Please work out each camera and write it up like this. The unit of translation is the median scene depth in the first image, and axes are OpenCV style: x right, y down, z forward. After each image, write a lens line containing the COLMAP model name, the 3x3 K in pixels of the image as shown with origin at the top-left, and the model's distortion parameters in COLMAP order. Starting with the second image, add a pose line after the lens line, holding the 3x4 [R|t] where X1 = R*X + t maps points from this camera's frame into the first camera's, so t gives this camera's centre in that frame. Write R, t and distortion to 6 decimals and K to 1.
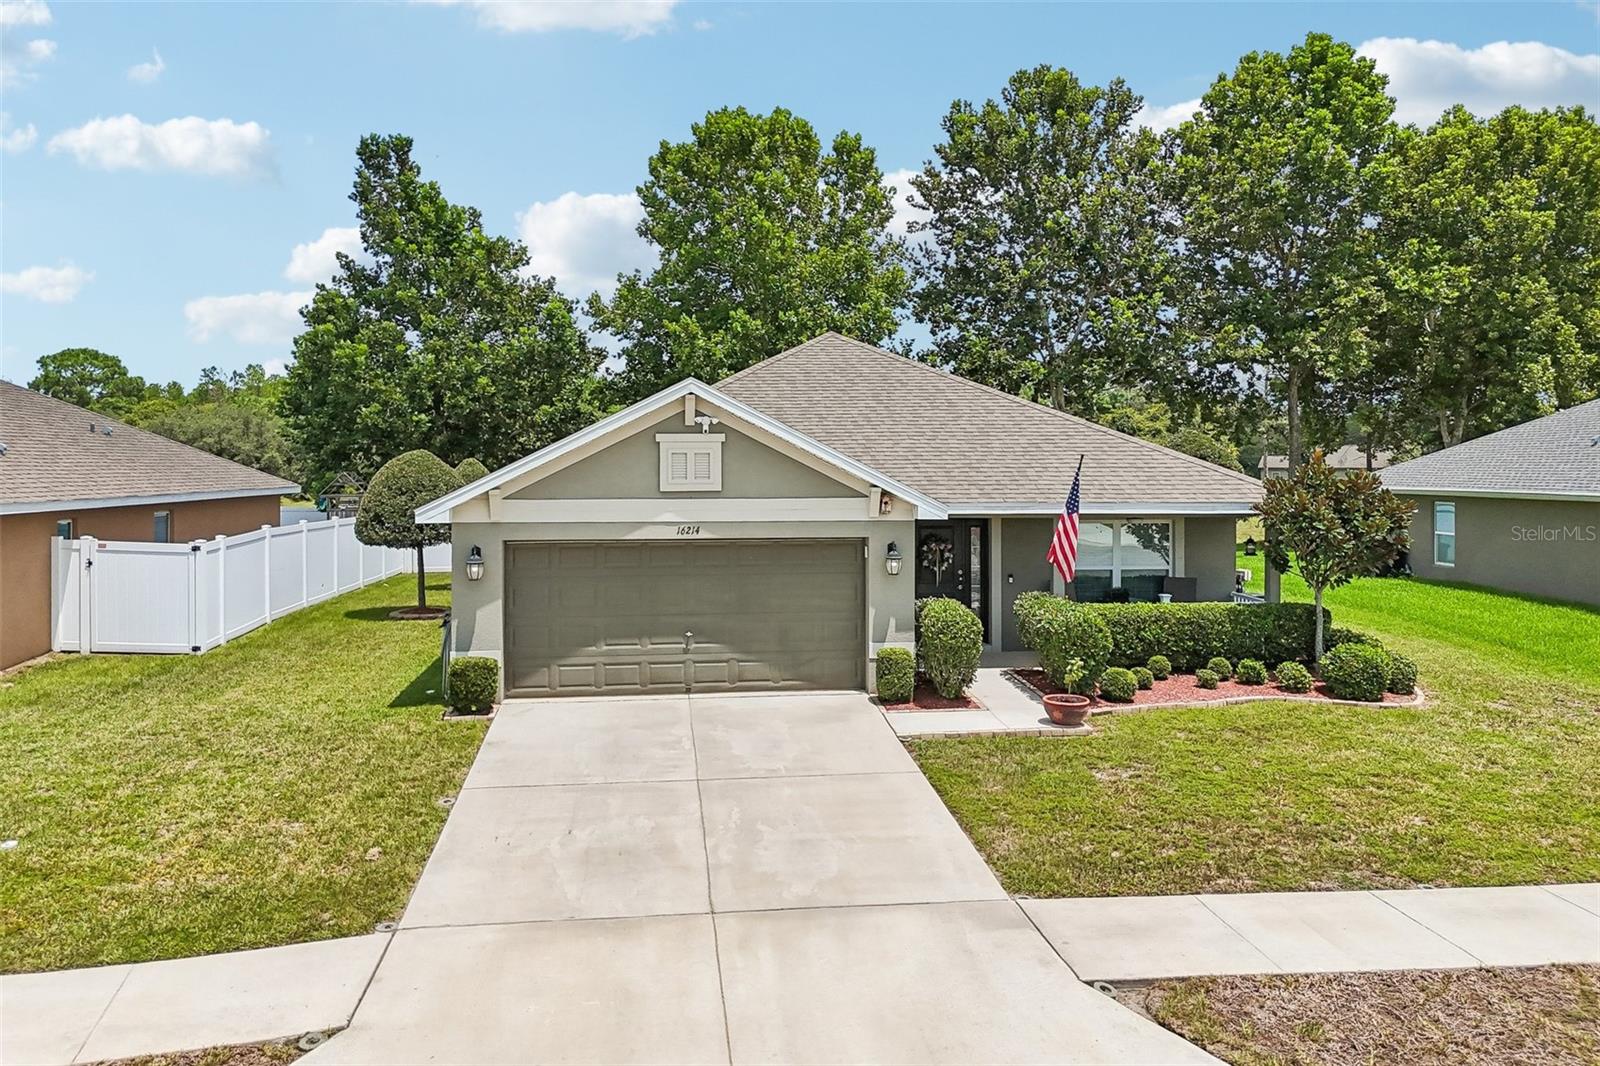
lens RADIAL K [[1211.6, 0, 797.8], [0, 1211.6, 507.8], [0, 0, 1]] dist [0.067501, -0.080892]
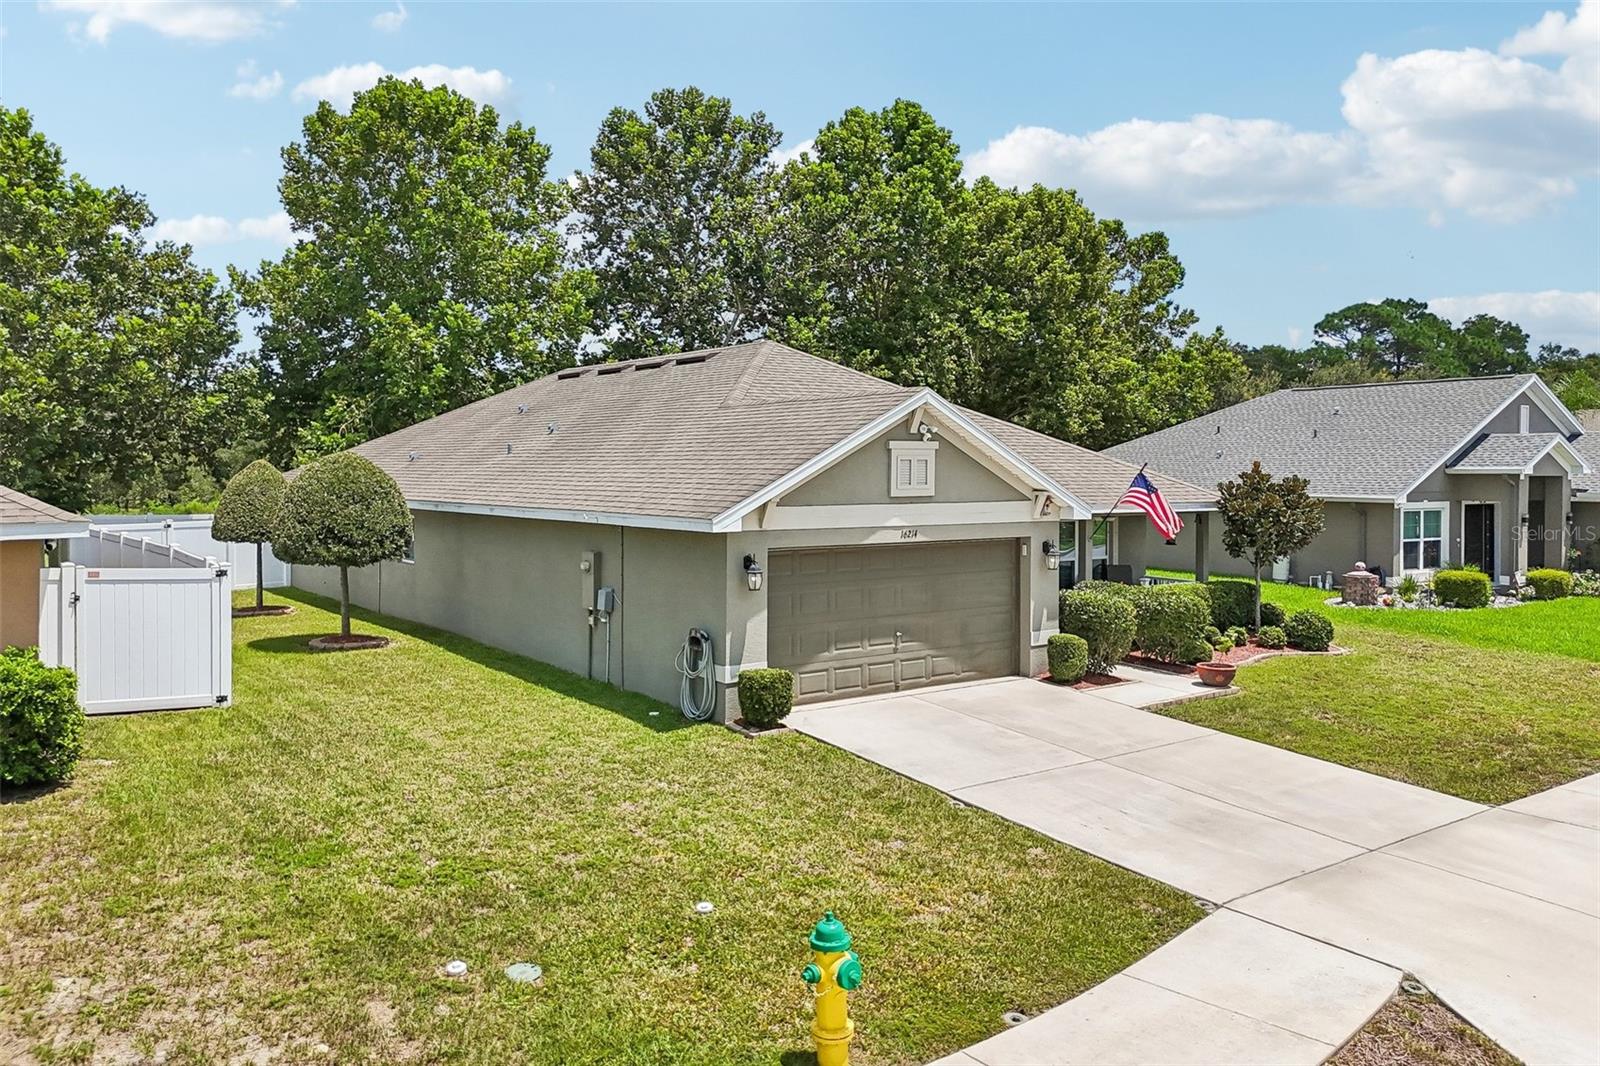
lens RADIAL K [[1196.5, 0, 800.0], [0, 1196.5, 533.0], [0, 0, 1]] dist [0.070604, -0.080461]
pose [[0.862133, -0.023255, 0.506148, -0.678275], [0.014217, 0.999663, 0.021714, -0.005834], [-0.506483, -0.011524, 0.862173, 0.158734]]
